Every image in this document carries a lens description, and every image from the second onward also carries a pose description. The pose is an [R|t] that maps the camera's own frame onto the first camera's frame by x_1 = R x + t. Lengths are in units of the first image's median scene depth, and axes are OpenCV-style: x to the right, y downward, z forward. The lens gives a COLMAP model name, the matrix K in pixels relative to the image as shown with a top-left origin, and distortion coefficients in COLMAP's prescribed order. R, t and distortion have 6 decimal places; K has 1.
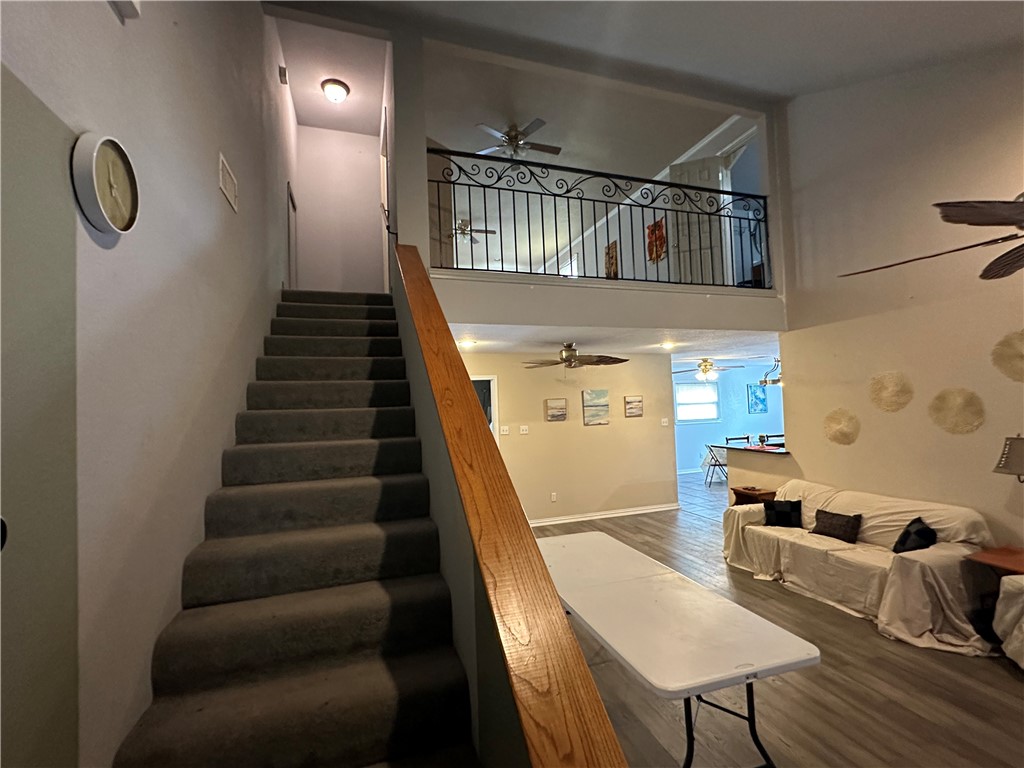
lens RADIAL K [[461.9, 0, 515.1], [0, 461.9, 386.6], [0, 0, 1]] dist [-0.001651, -0.000215]
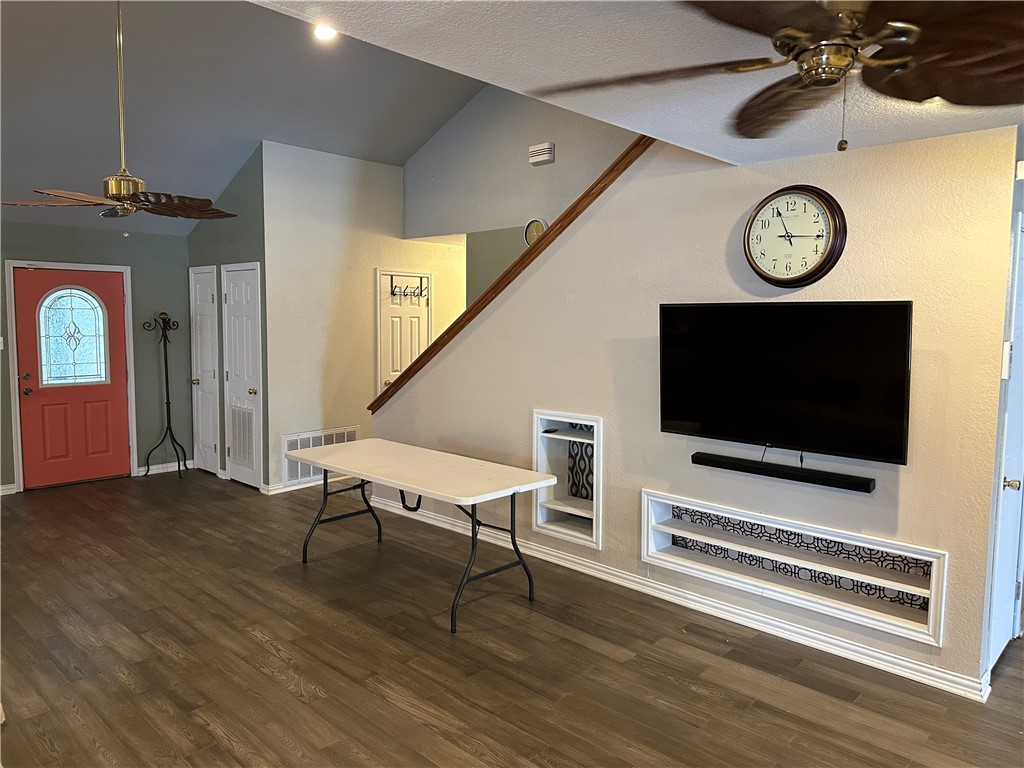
lens RADIAL K [[716.2, 0, 509.8], [0, 716.2, 385.9], [0, 0, 1]] dist [0.130128, -0.164388]
pose [[-0.889627, 0.071758, -0.451015, 0.511516], [0.038620, 0.995862, 0.082265, 0.061738], [0.455052, 0.055767, -0.888717, 1.715969]]
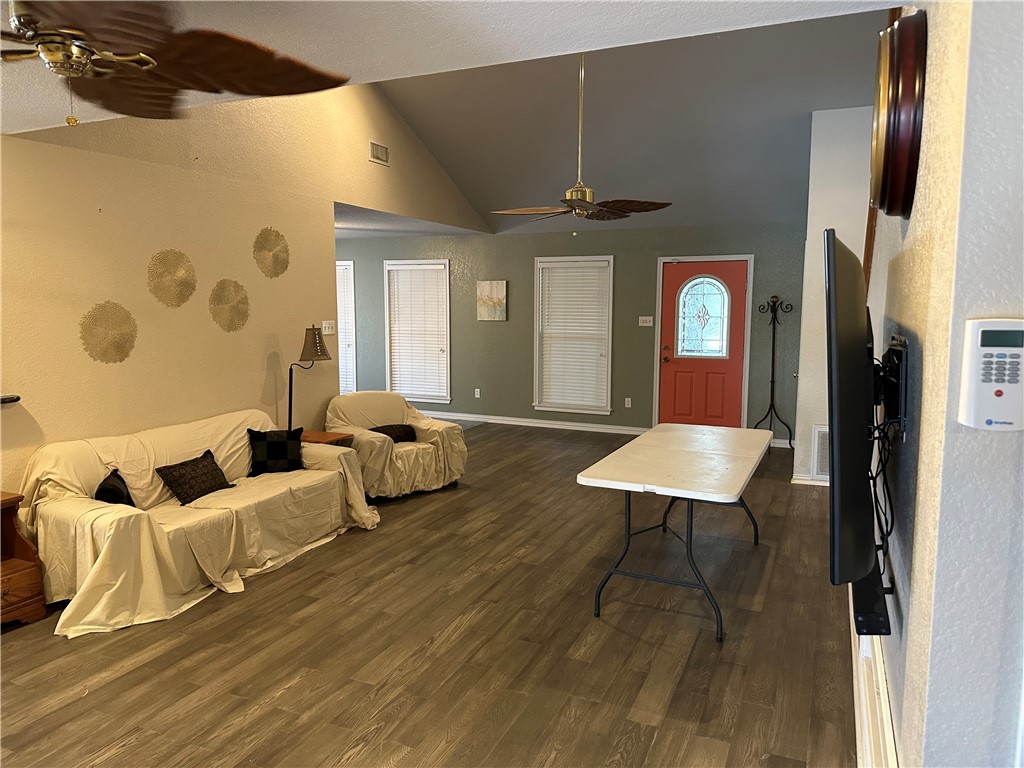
lens RADIAL K [[716.2, 0, 509.8], [0, 716.2, 385.9], [0, 0, 1]] dist [0.130128, -0.164388]
pose [[-0.737085, -0.049436, 0.673989, -0.369205], [-0.003485, 0.997586, 0.069361, 0.103463], [-0.675791, 0.048776, -0.735478, 1.592154]]
